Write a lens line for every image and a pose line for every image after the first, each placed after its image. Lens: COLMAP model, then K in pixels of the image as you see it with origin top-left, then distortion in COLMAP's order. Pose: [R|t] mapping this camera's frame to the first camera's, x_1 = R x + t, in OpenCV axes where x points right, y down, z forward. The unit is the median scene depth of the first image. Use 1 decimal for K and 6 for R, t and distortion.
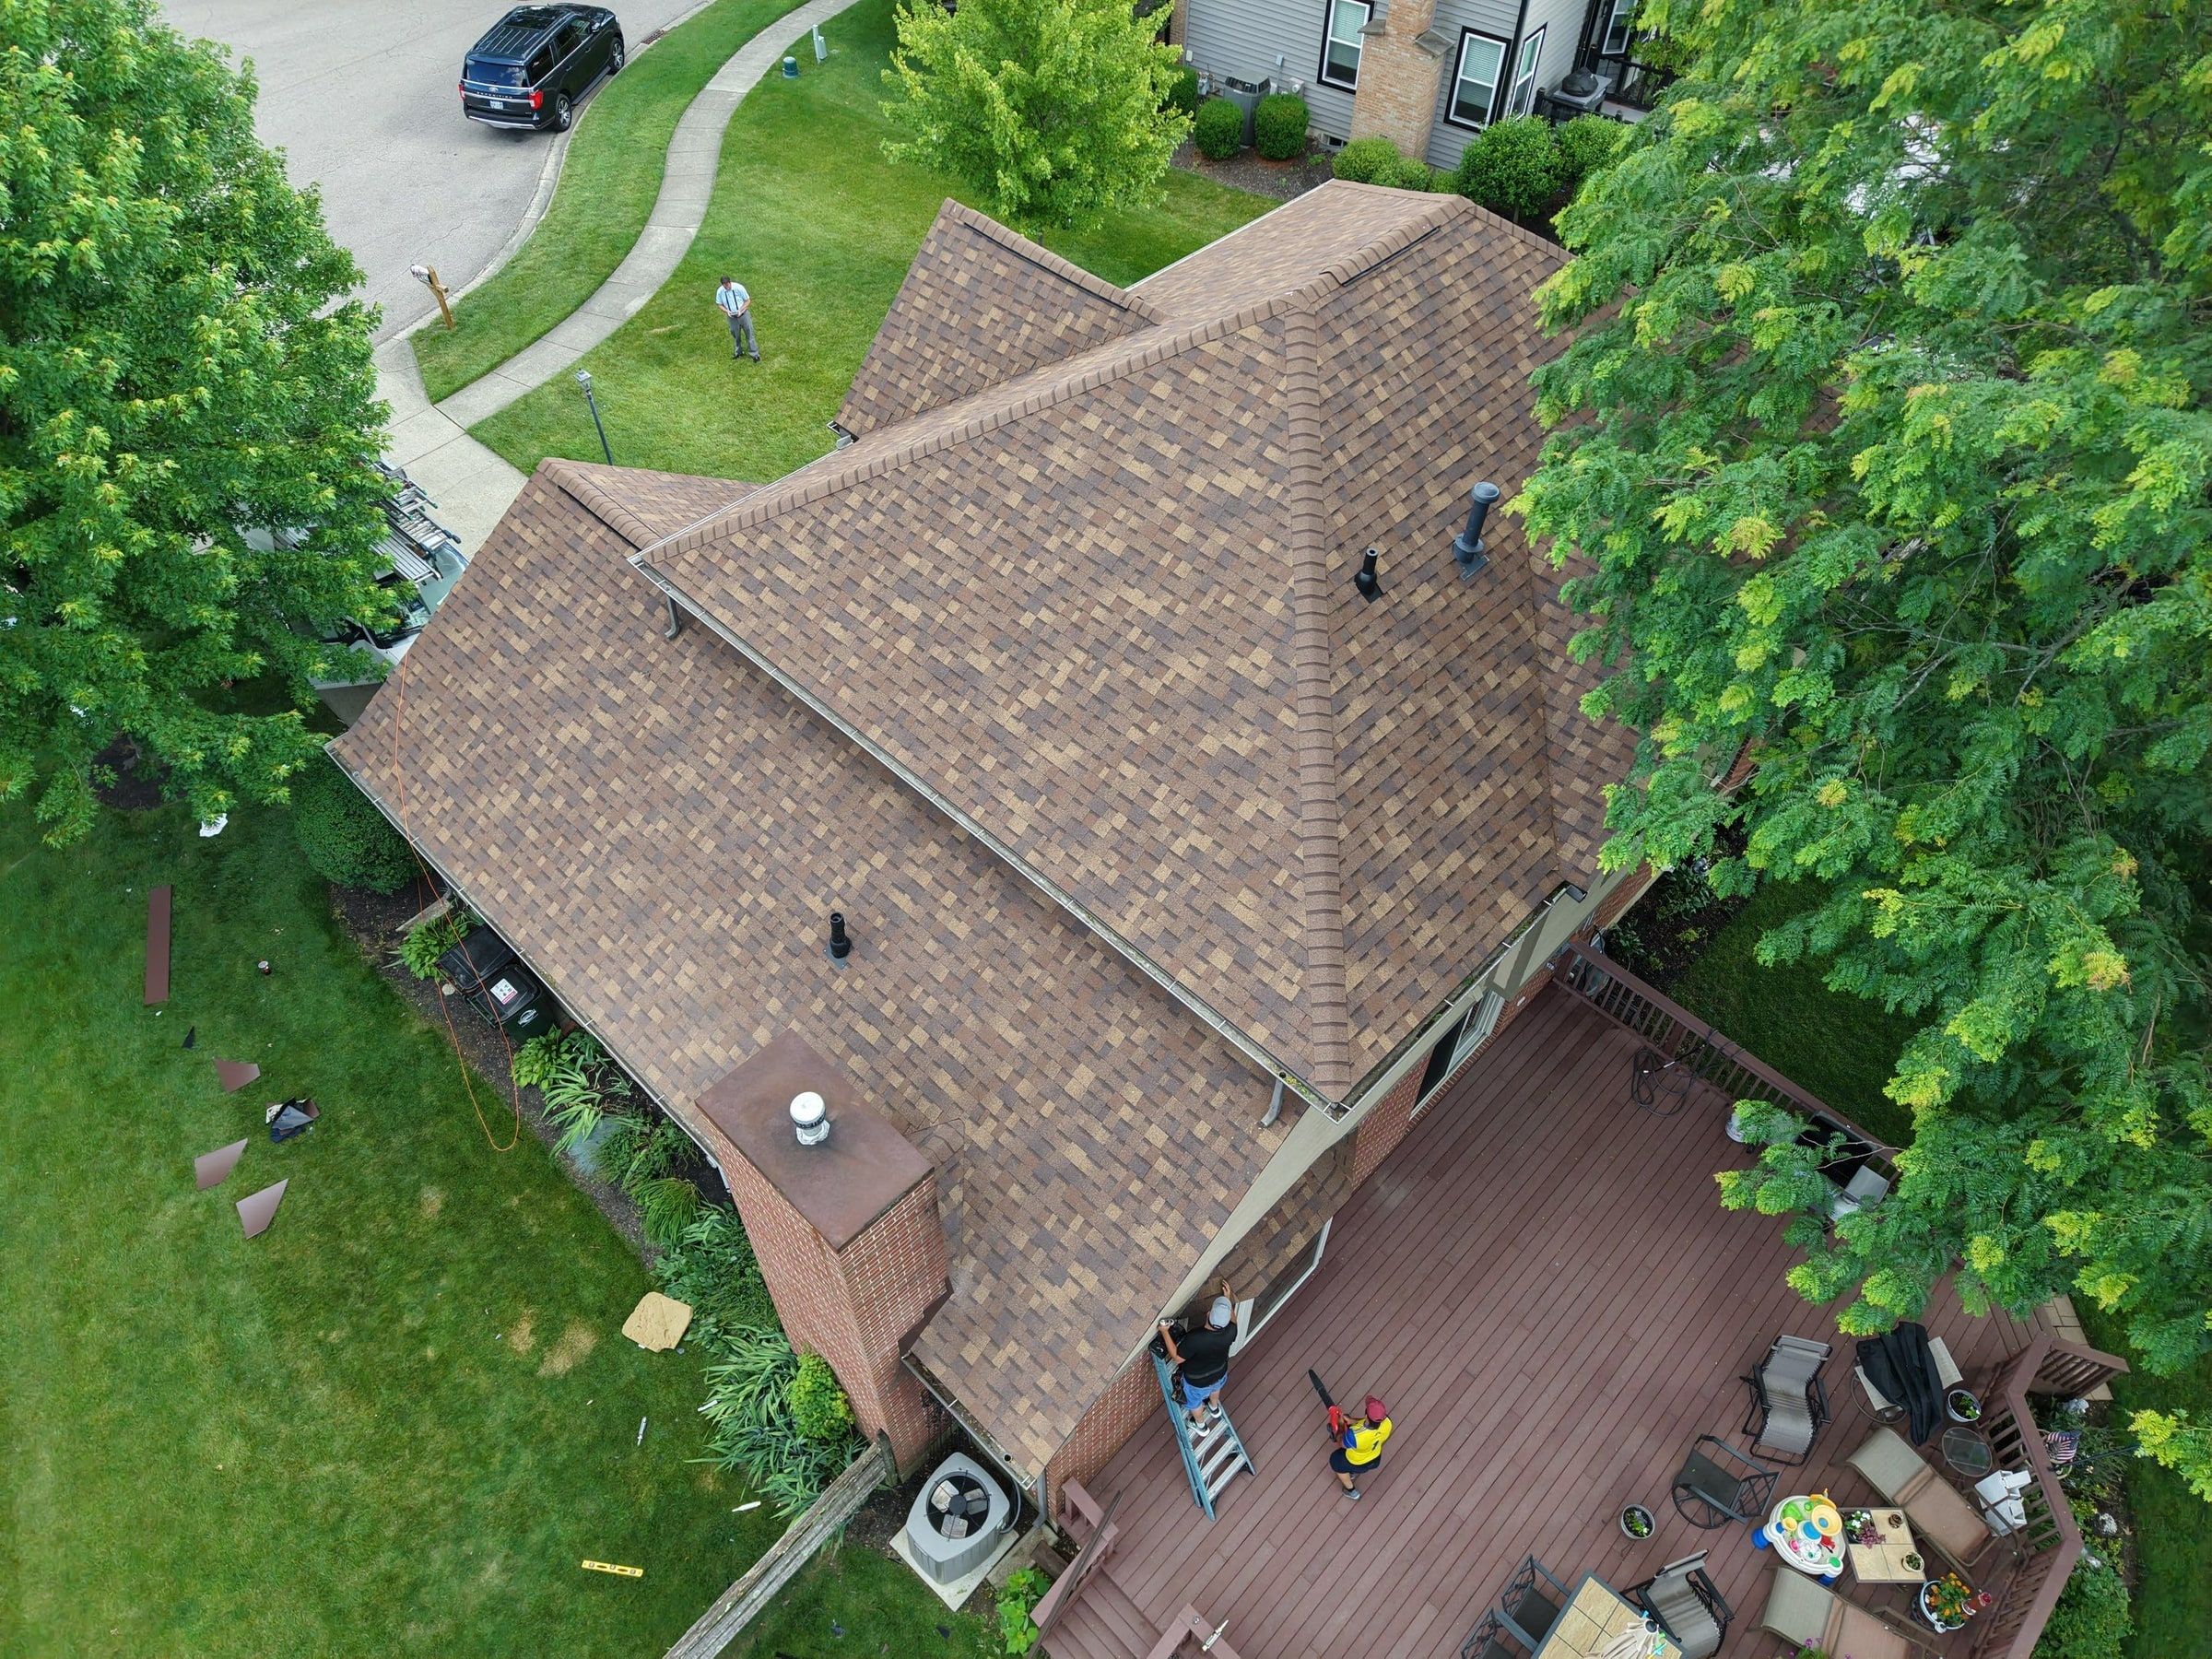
lens RADIAL K [[1479.5, 0, 1103.9], [0, 1479.5, 821.8], [0, 0, 1]] dist [0.051829, -0.059650]
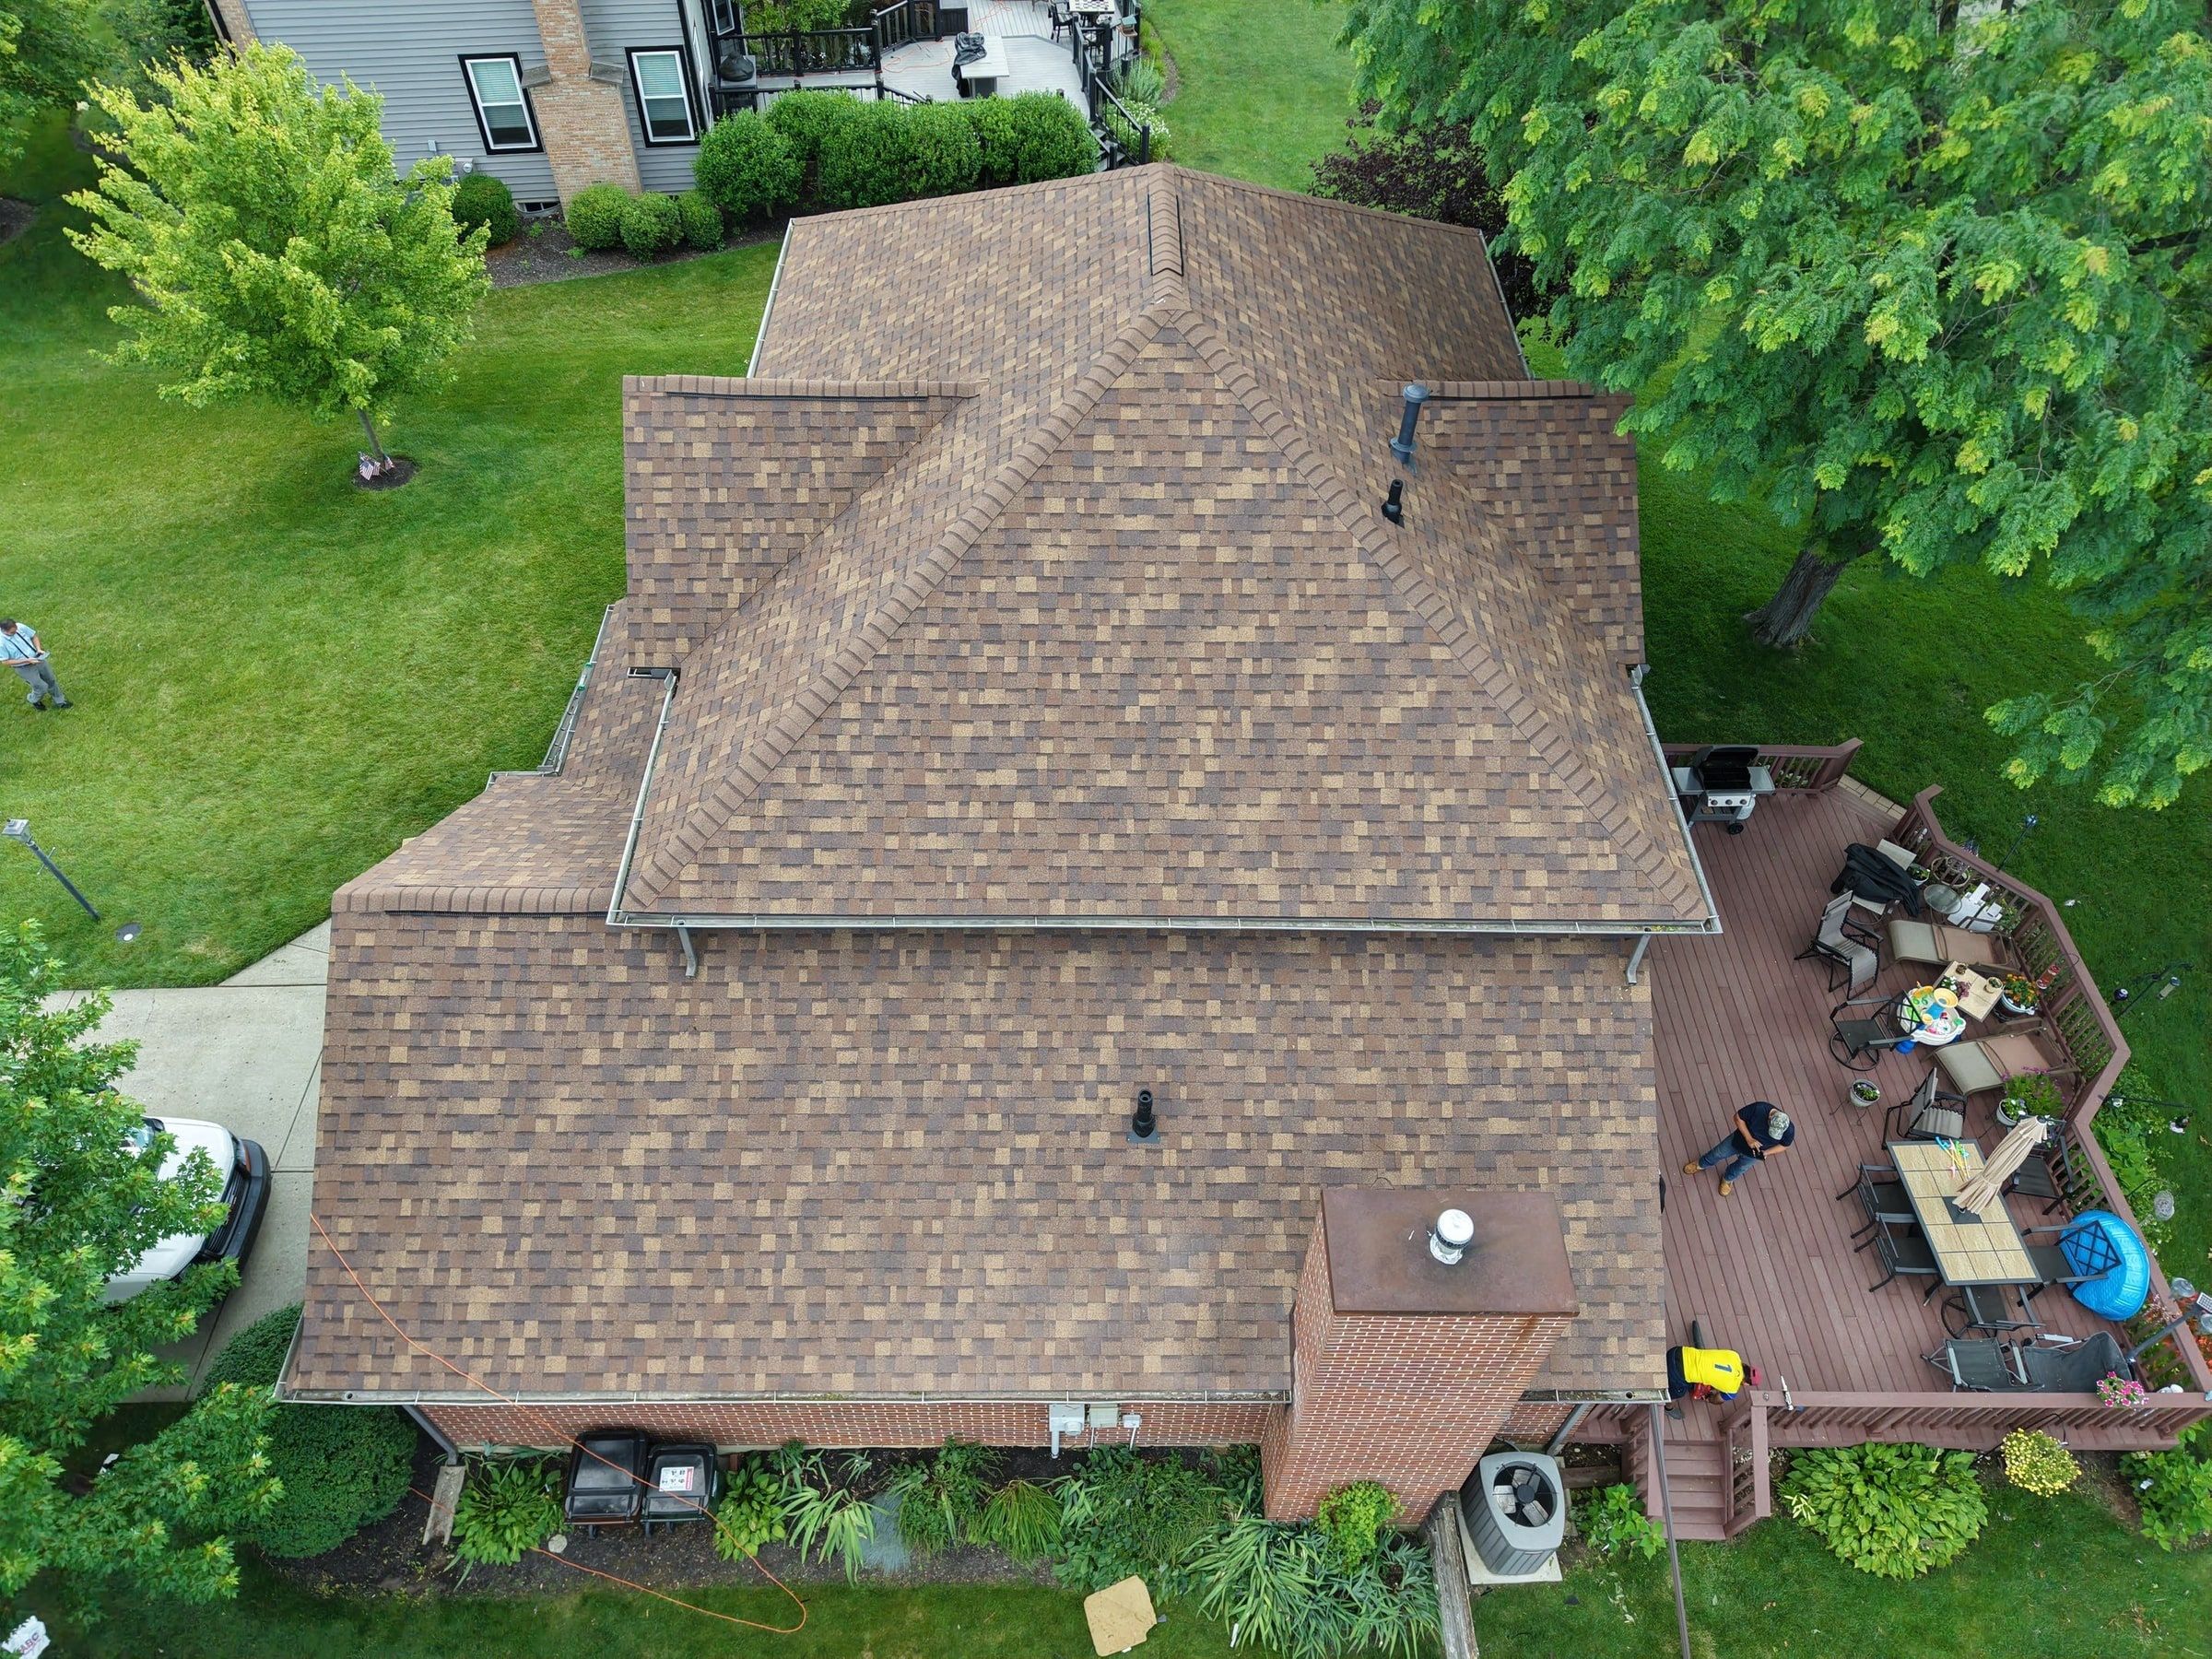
lens RADIAL K [[1479.5, 0, 1103.9], [0, 1479.5, 821.8], [0, 0, 1]] dist [0.051829, -0.059650]
pose [[0.714746, -0.533097, 0.452709, -0.469880], [0.526446, 0.836227, 0.153553, -0.207605], [-0.460426, 0.128576, 0.878337, 0.167418]]
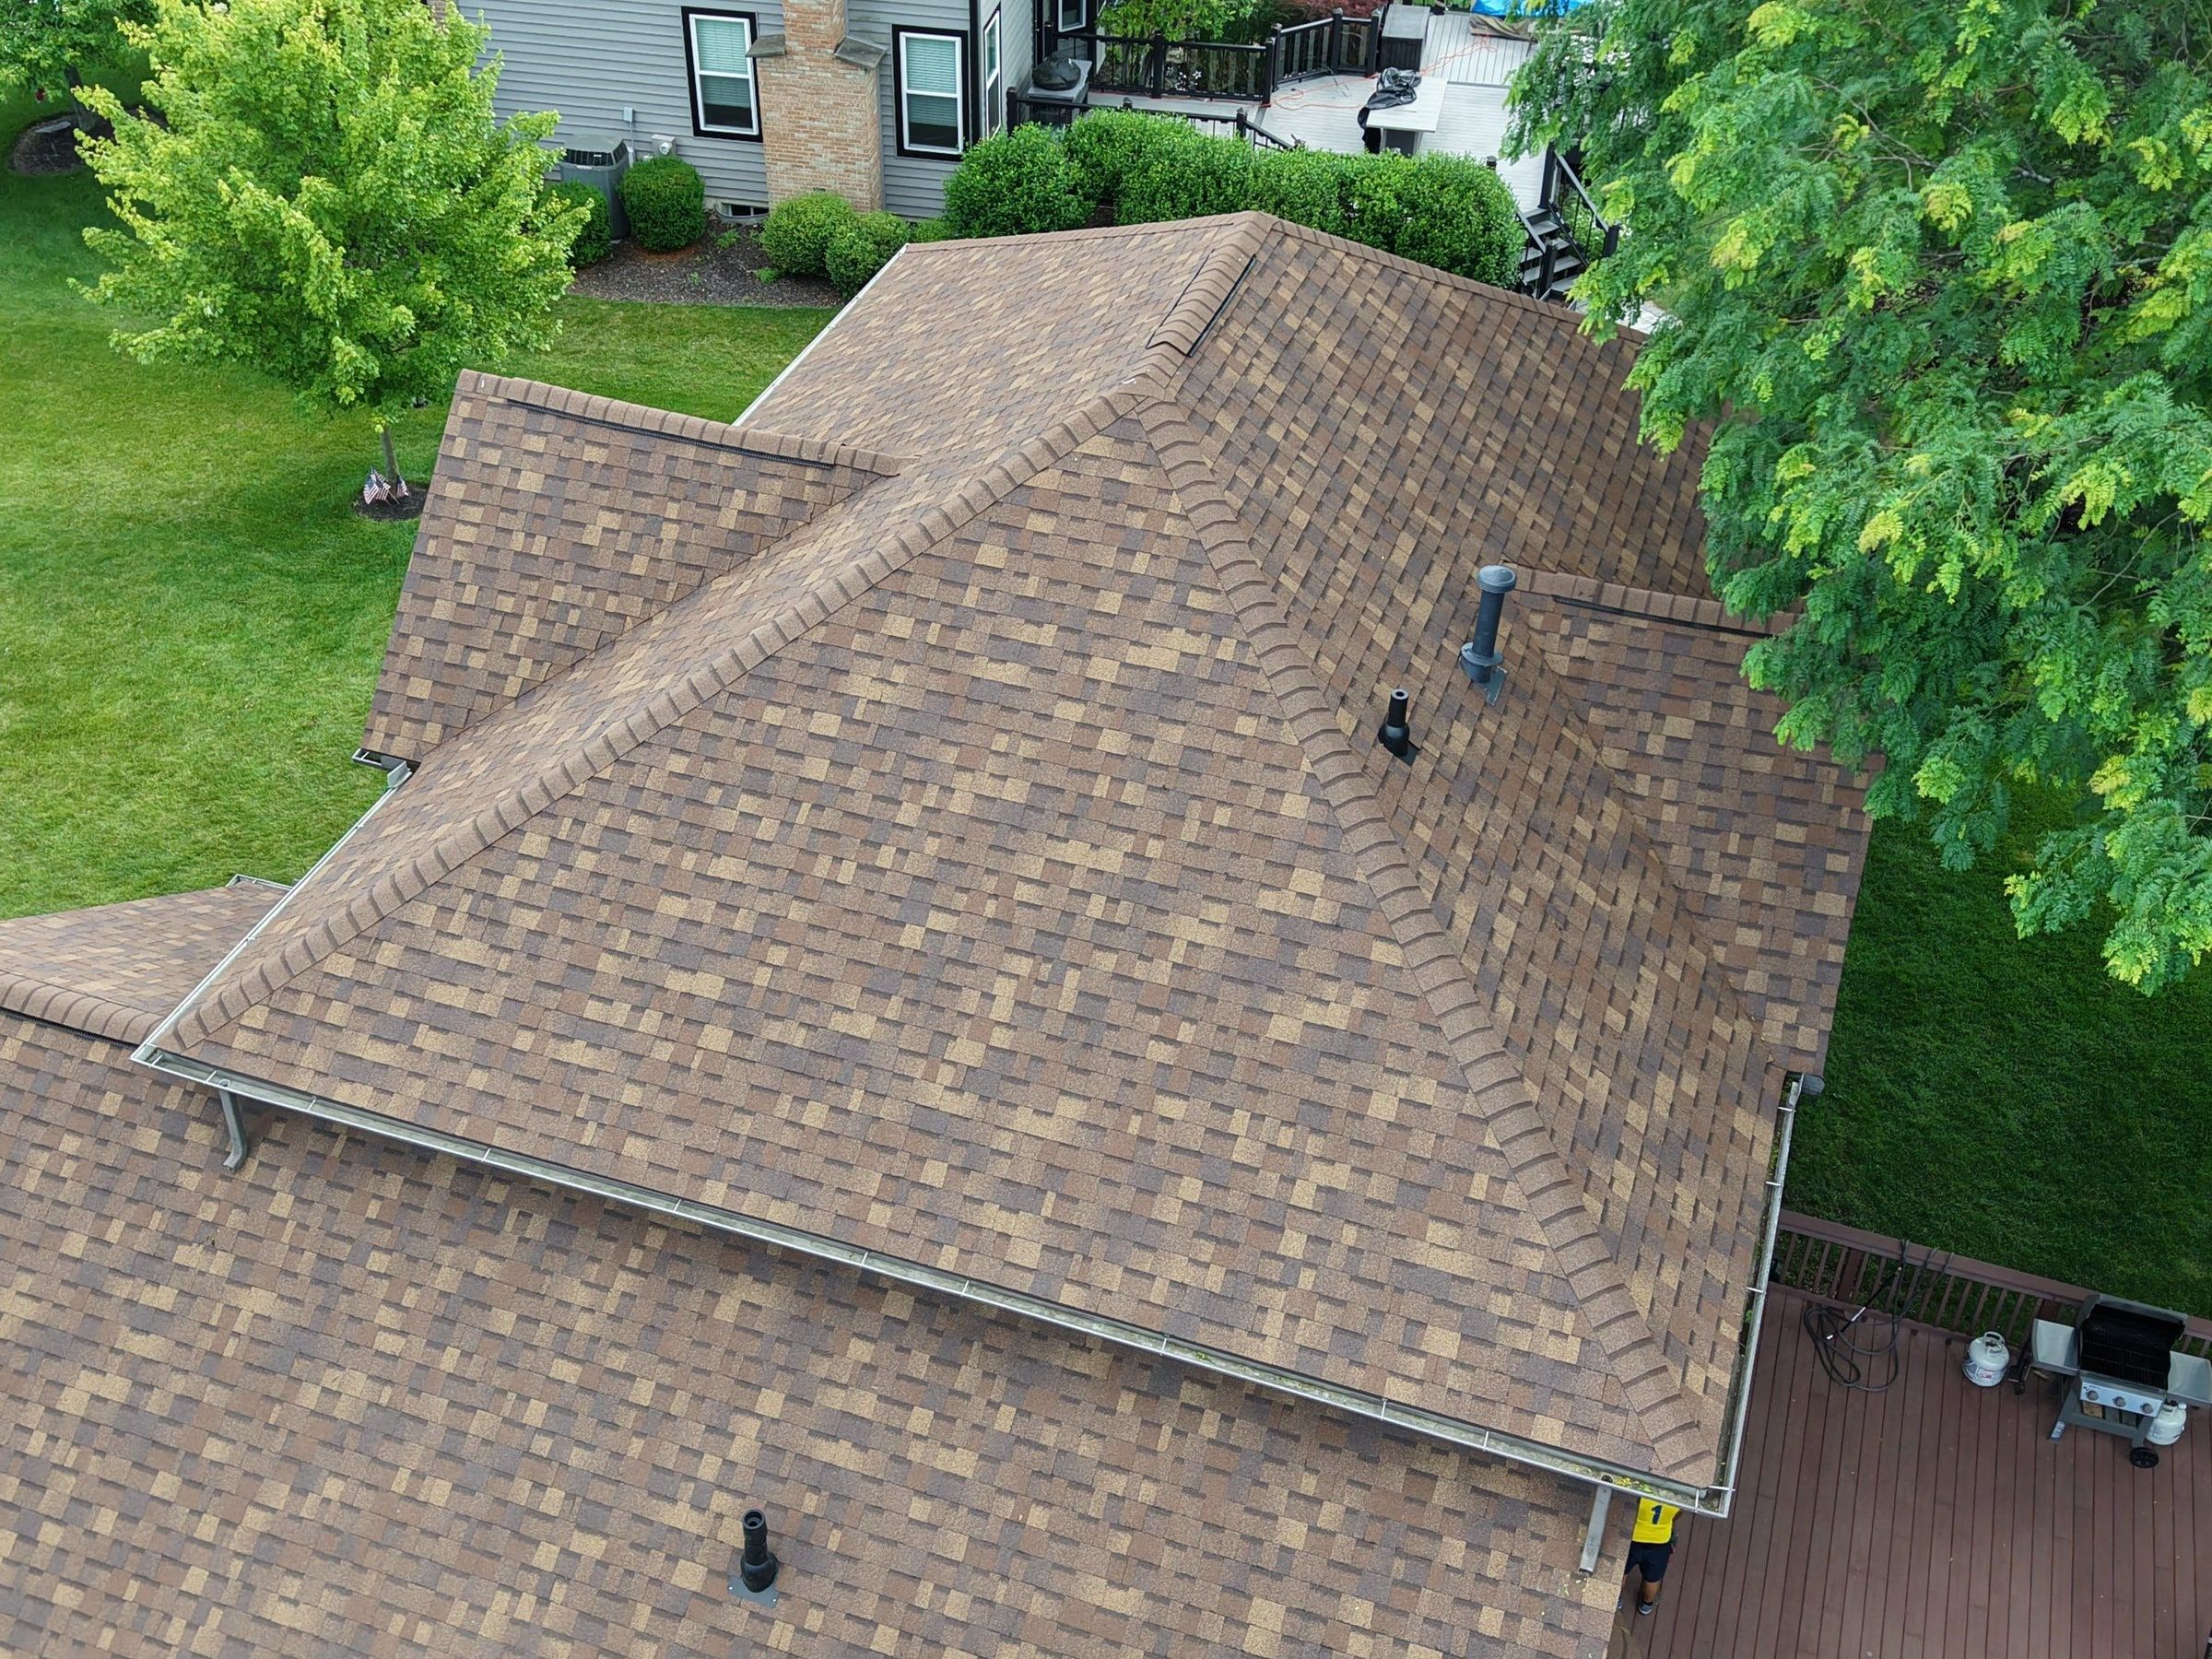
lens RADIAL K [[2358.7, 0, 1101.8], [0, 2358.7, 797.7], [0, 0, 1]] dist [0.183143, -0.518717]
pose [[0.907738, -0.264090, 0.325988, -0.258670], [0.320236, 0.938136, -0.131717, -0.030265], [-0.271036, 0.223958, 0.936153, 0.018449]]
